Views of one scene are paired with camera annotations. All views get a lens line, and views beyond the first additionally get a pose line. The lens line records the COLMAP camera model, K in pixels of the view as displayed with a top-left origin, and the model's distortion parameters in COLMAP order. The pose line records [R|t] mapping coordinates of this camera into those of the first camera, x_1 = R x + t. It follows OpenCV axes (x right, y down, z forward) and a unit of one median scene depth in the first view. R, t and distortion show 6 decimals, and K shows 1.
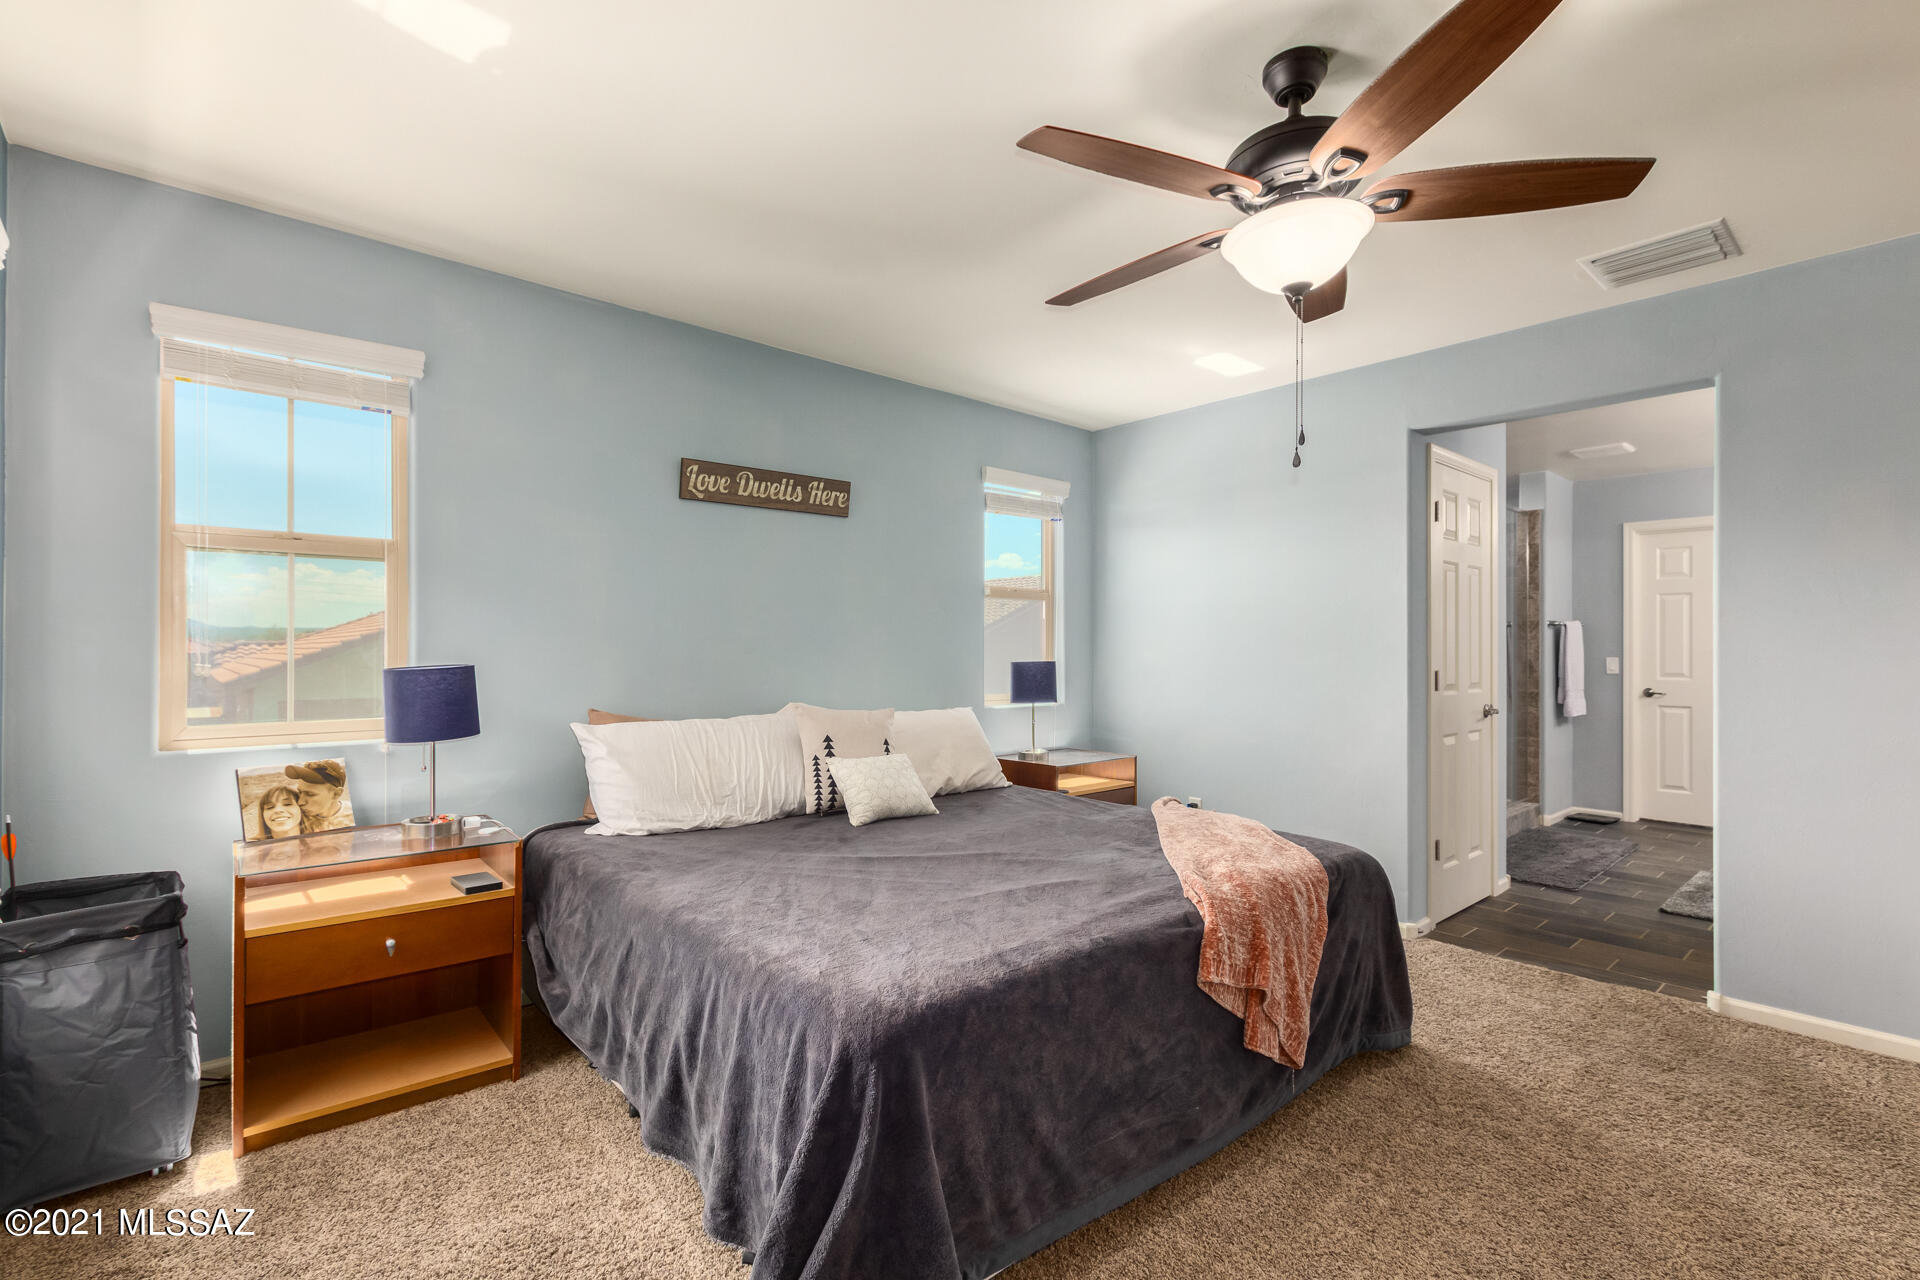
lens RADIAL K [[859.3, 0, 973.4], [0, 859.3, 650.3], [0, 0, 1]] dist [0.003905, 0.000763]
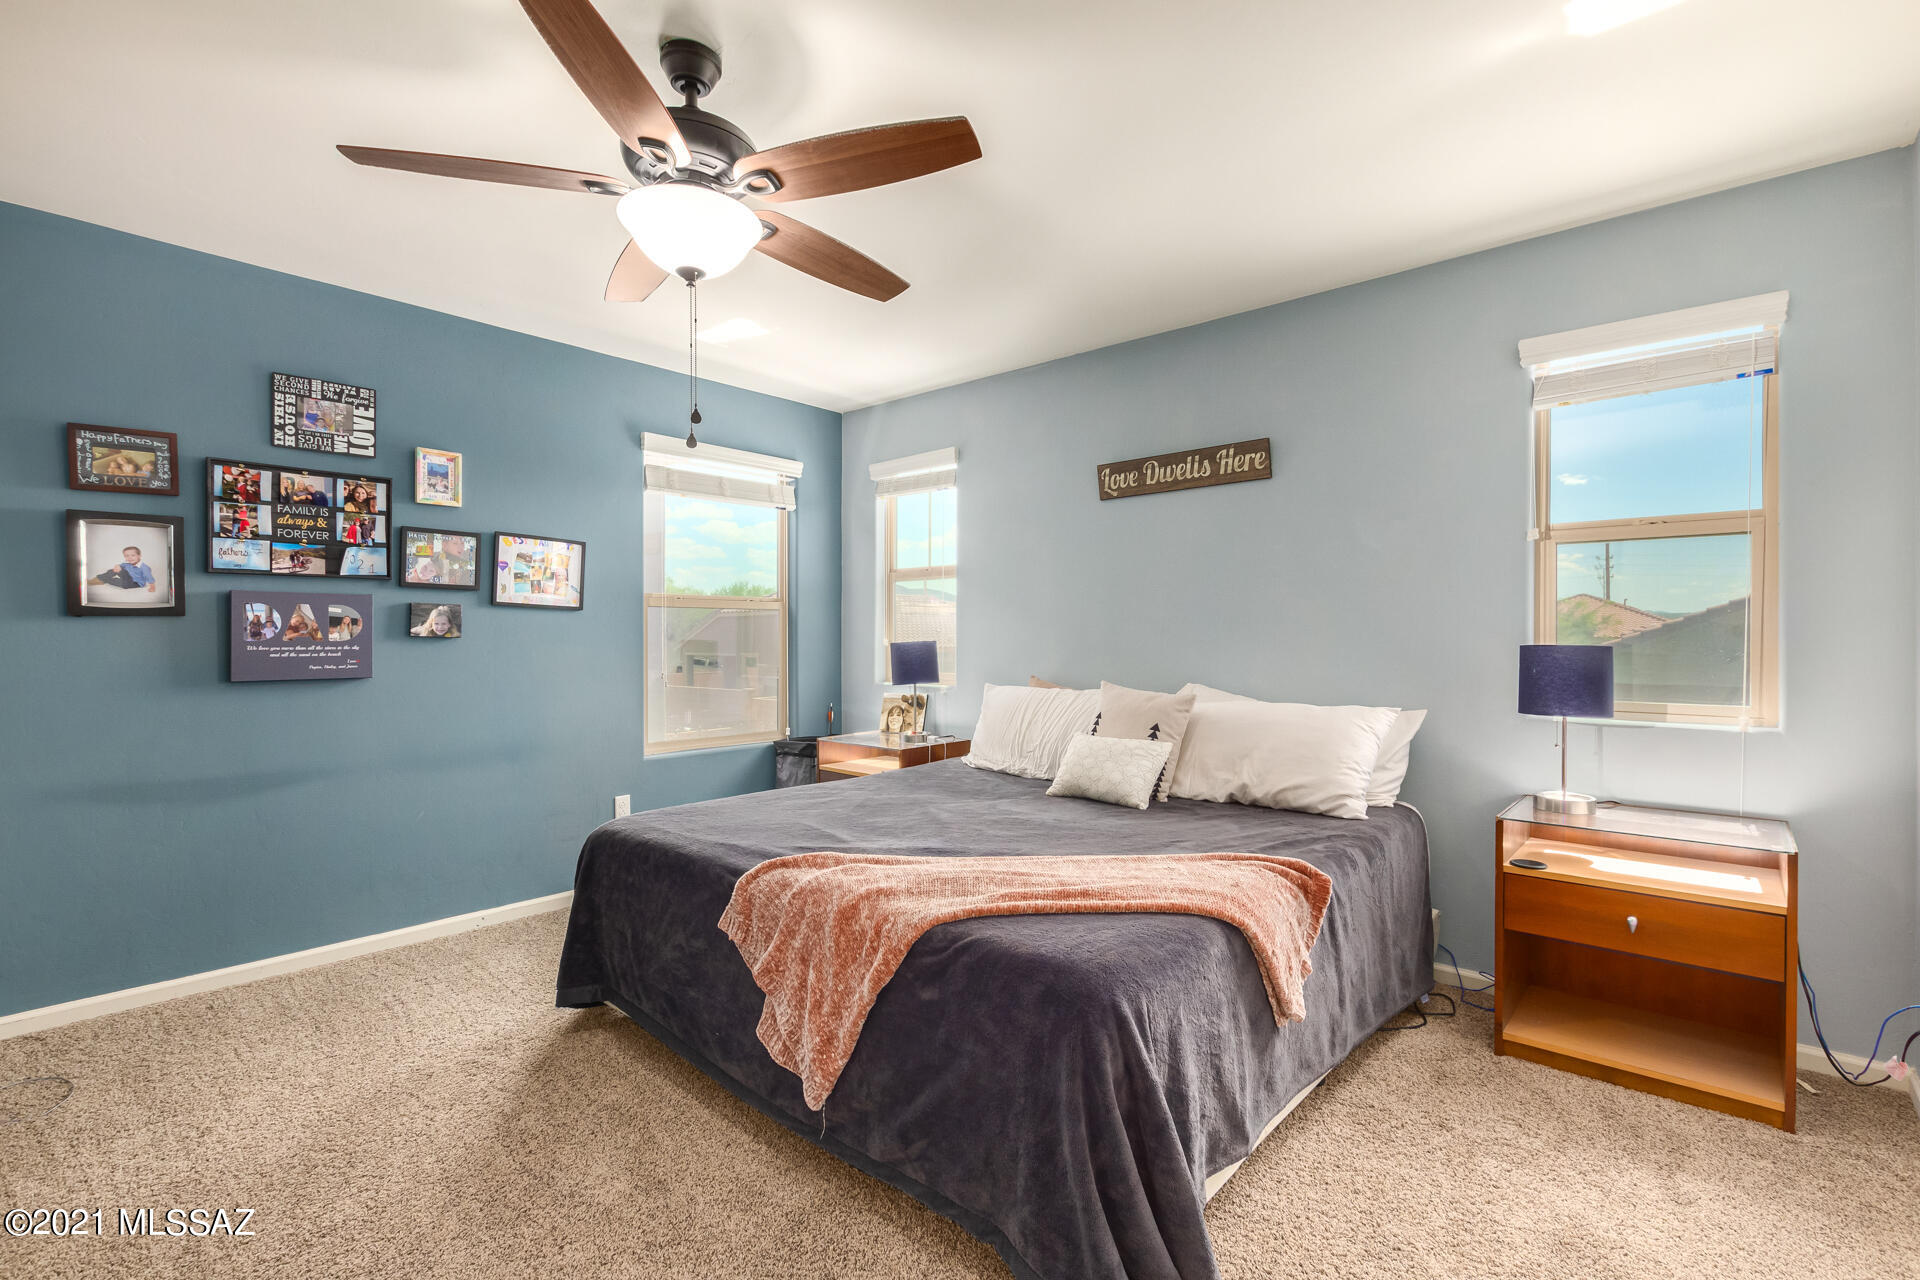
lens RADIAL K [[859.3, 0, 973.0], [0, 859.3, 639.8], [0, 0, 1]] dist [0.003905, 0.000763]
pose [[0.137736, 0.002866, -0.990465, 0.744065], [0.003153, 0.999989, 0.003332, 0.007274], [0.990464, -0.003582, 0.137726, 0.630624]]
